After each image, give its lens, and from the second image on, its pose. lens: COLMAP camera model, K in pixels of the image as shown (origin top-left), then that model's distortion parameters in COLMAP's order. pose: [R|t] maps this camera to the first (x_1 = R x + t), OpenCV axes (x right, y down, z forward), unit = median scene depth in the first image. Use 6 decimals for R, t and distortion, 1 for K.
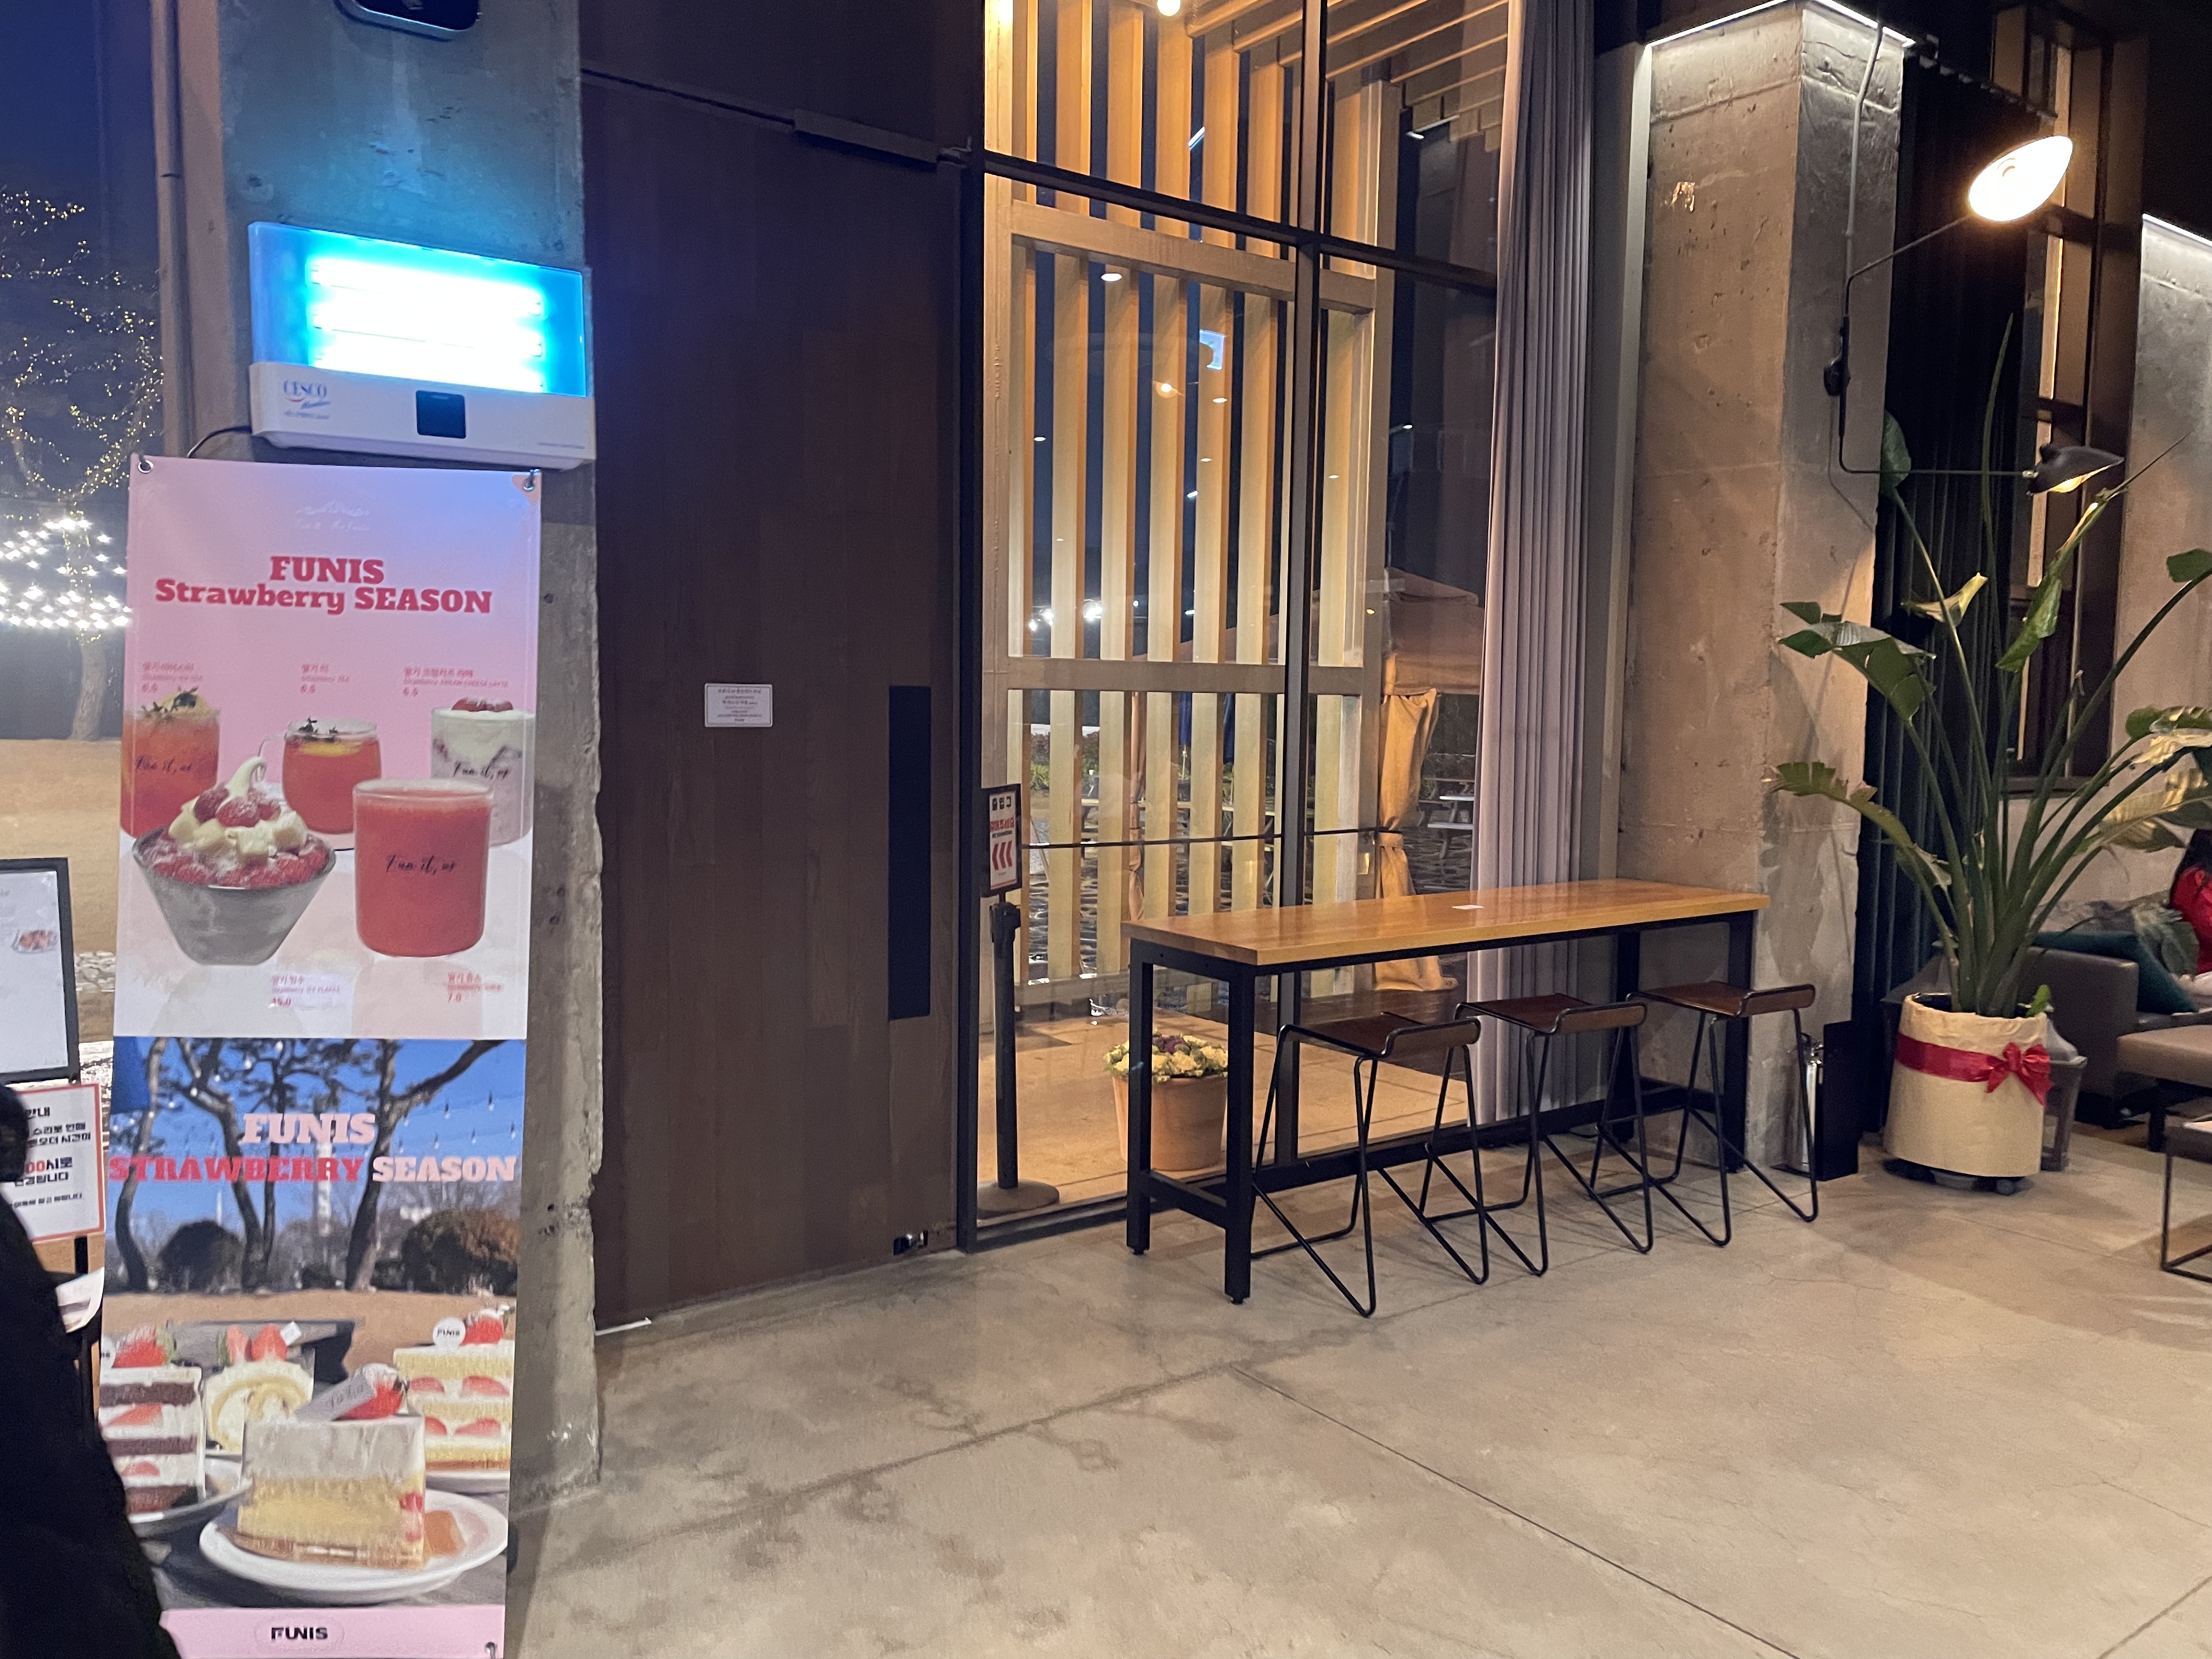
lens RADIAL K [[1662.3, 0, 1125.5], [0, 1662.3, 836.9], [0, 0, 1]] dist [0.046151, -0.051162]
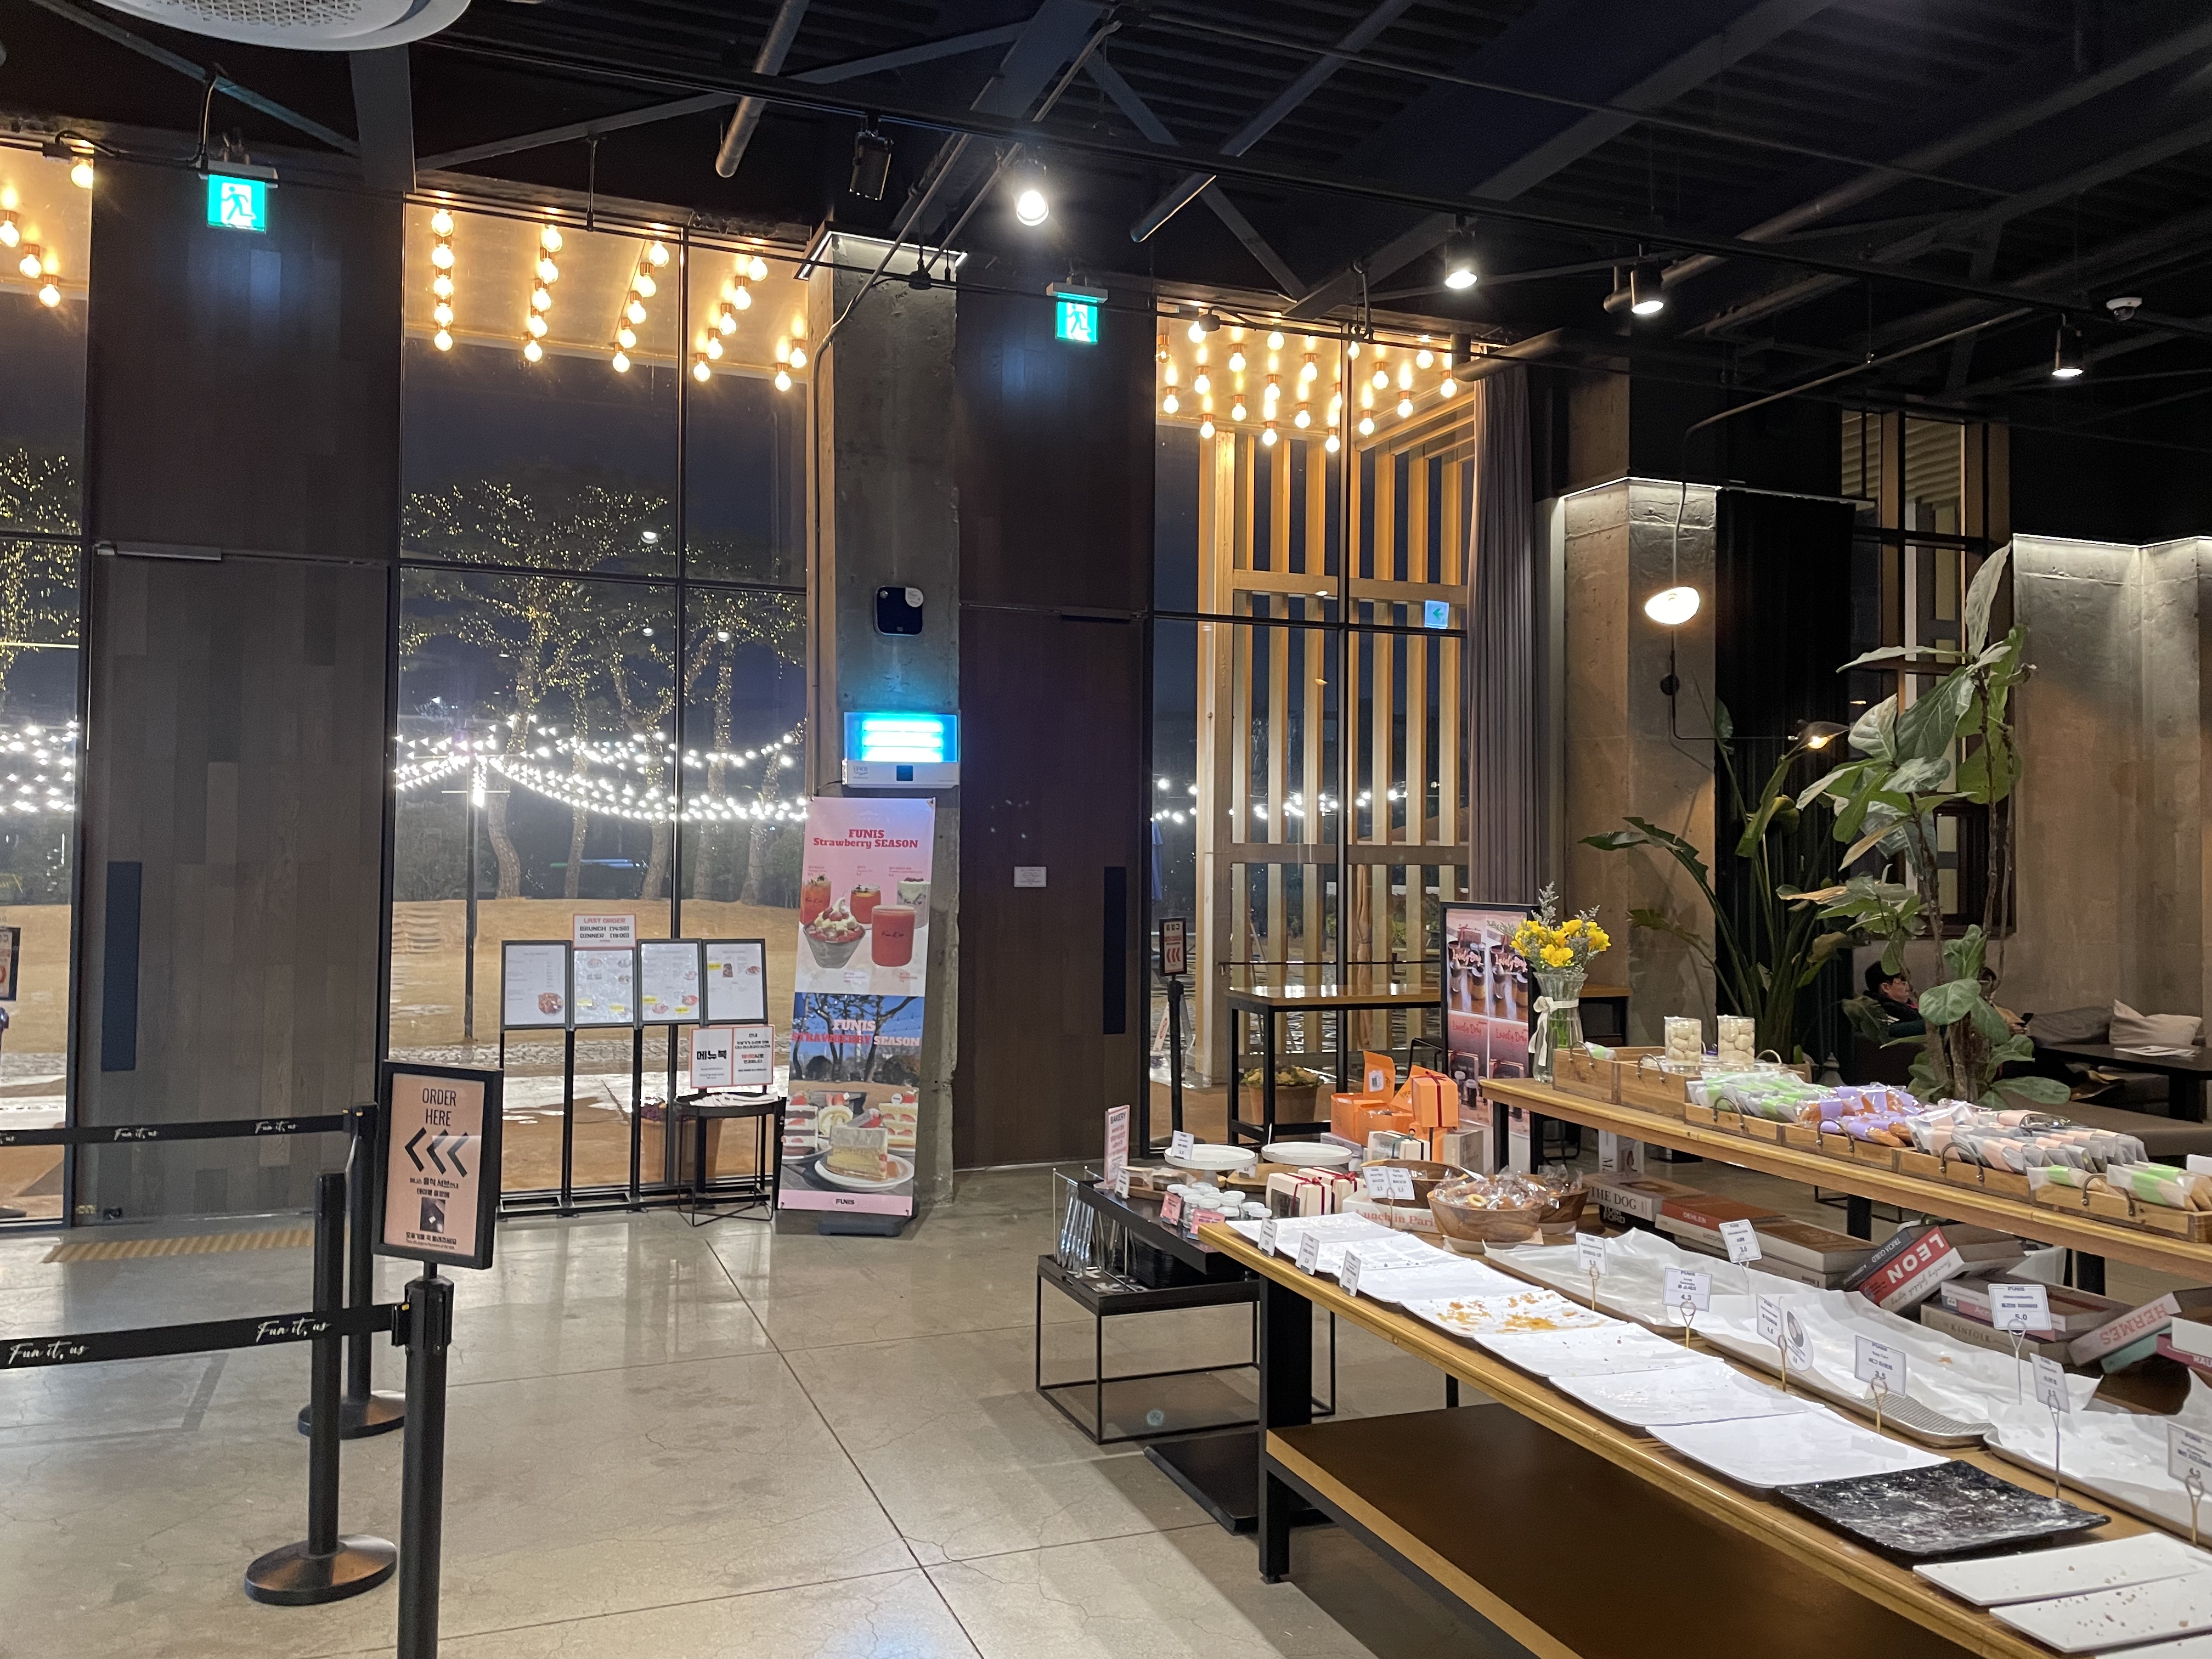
lens RADIAL K [[1662.3, 0, 1096.1], [0, 1662.3, 817.5], [0, 0, 1]] dist [0.046151, -0.051162]
pose [[0.962811, -0.010769, -0.269961, 0.693464], [-0.018717, 0.994146, -0.106411, 0.114282], [0.269527, 0.107506, 0.956973, -1.672759]]
